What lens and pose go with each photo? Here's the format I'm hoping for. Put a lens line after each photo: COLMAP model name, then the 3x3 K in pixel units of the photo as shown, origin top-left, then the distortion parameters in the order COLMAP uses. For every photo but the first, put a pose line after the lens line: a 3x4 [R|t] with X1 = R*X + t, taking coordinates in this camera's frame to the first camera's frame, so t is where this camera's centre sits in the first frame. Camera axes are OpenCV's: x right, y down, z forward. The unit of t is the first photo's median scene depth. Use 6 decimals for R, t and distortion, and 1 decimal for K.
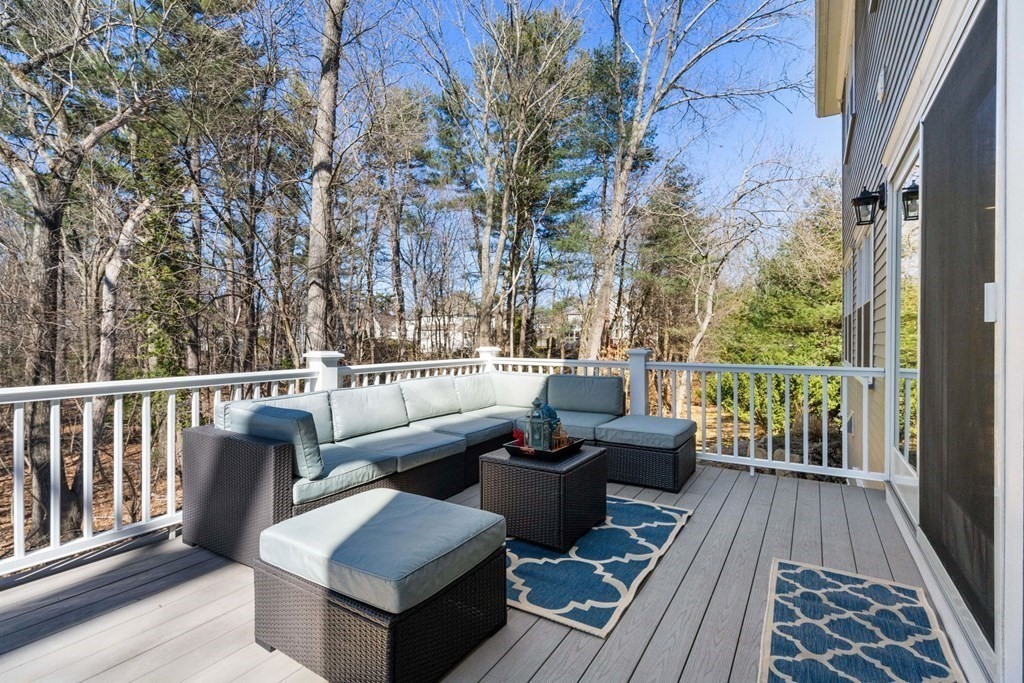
lens RADIAL K [[480.2, 0, 508.1], [0, 480.2, 347.8], [0, 0, 1]] dist [0.002454, -0.000118]
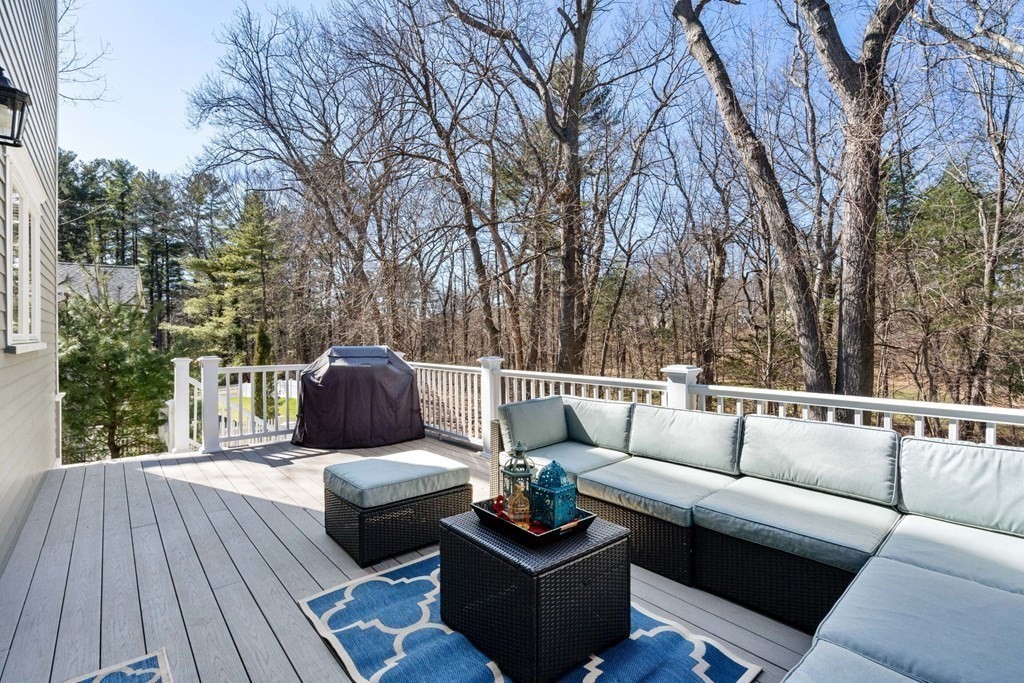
lens RADIAL K [[472.9, 0, 505.5], [0, 472.9, 346.1], [0, 0, 1]] dist [-0.000295, 0.000866]
pose [[-0.307581, 0.011868, -0.951448, 1.064202], [-0.012978, 0.999777, 0.016666, -0.076420], [0.951434, 0.017474, -0.307358, 1.673781]]
